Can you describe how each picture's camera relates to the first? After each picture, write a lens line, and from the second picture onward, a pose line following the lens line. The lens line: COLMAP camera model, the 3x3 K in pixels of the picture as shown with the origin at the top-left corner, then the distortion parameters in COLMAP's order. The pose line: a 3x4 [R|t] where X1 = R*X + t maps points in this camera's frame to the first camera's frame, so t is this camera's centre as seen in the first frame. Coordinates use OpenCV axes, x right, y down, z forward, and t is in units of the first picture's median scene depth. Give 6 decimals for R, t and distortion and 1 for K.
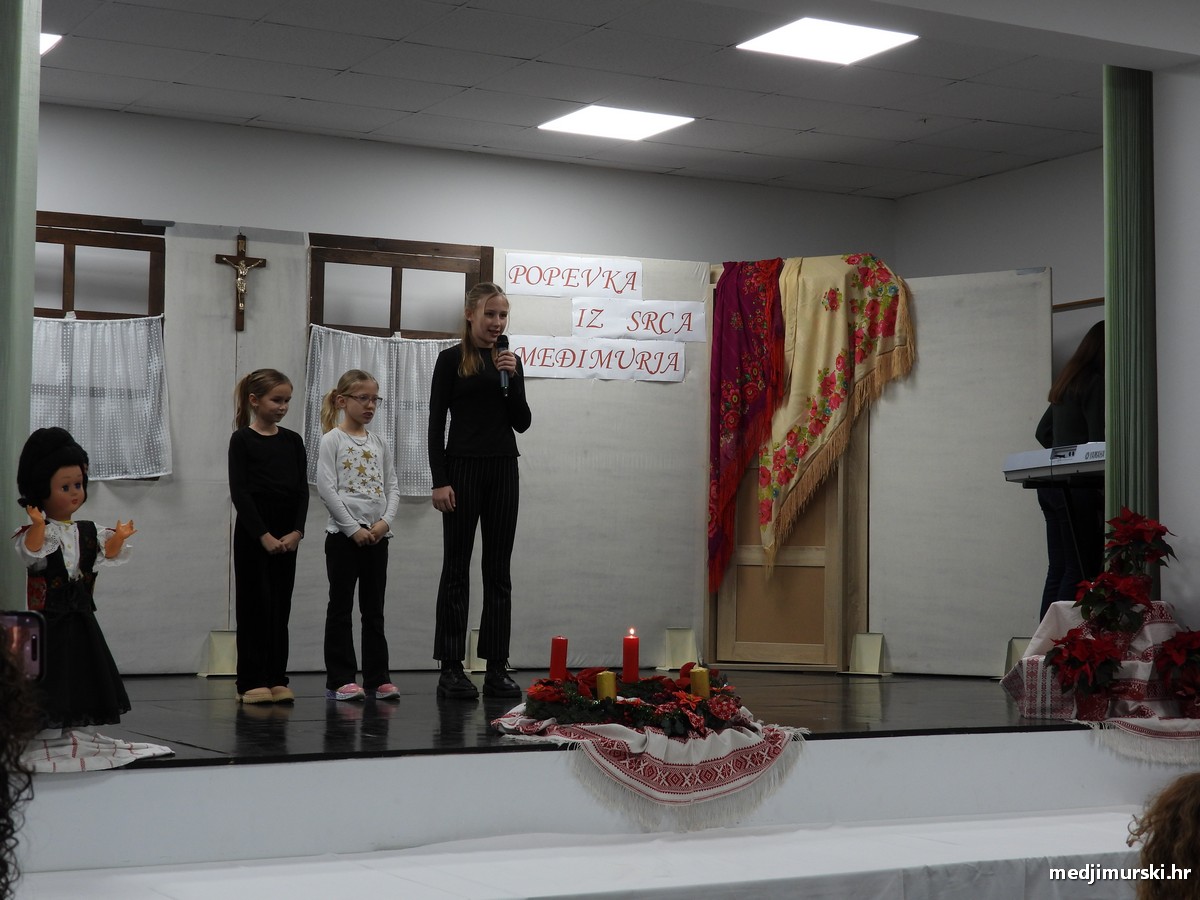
lens RADIAL K [[2094.2, 0, 600.0], [0, 2094.2, 450.0], [0, 0, 1]] dist [0.006773, -0.033824]
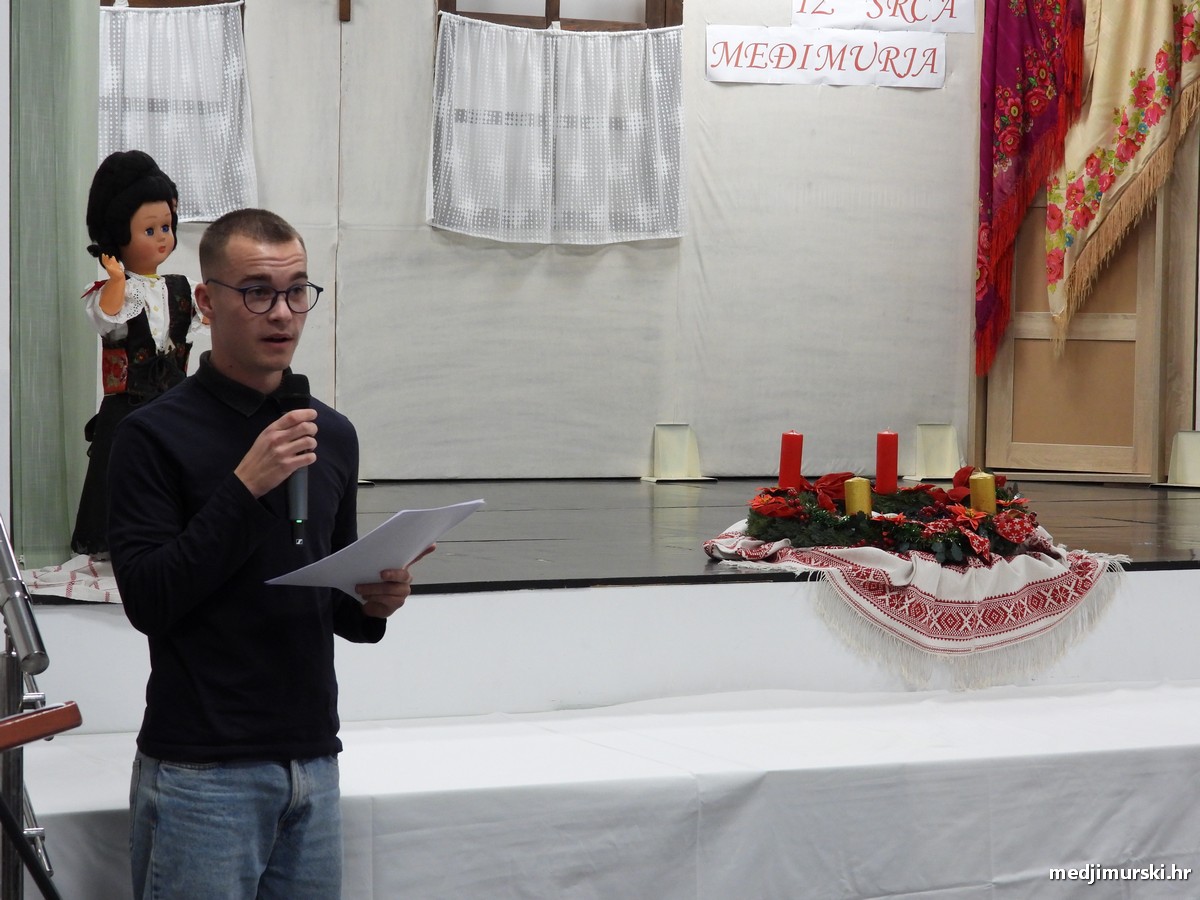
lens RADIAL K [[2854.6, 0, 600.0], [0, 2854.6, 450.0], [0, 0, 1]] dist [-0.005876, 0.064298]
pose [[0.997691, 0.004030, -0.067795, -0.012332], [0.002245, 0.995736, 0.092226, 0.001127], [0.067878, -0.092165, 0.993428, -0.010474]]
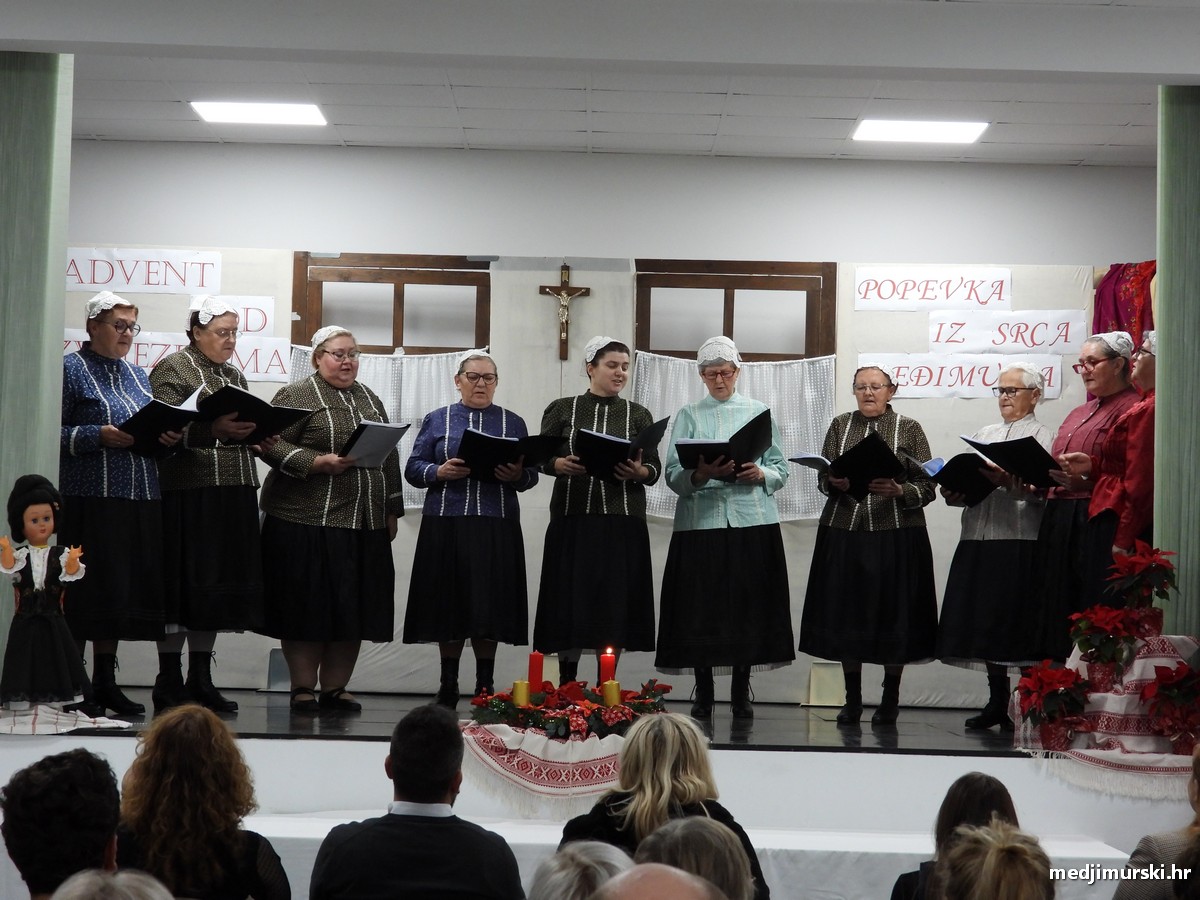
lens RADIAL K [[3084.1, 0, 600.0], [0, 3084.1, 450.0], [0, 0, 1]] dist [0.009394, -0.186941]
pose [[0.878773, -0.008310, -0.477168, 0.529099], [0.009298, 0.999957, -0.000291, -0.012186], [0.477150, -0.004181, 0.878812, -0.288410]]
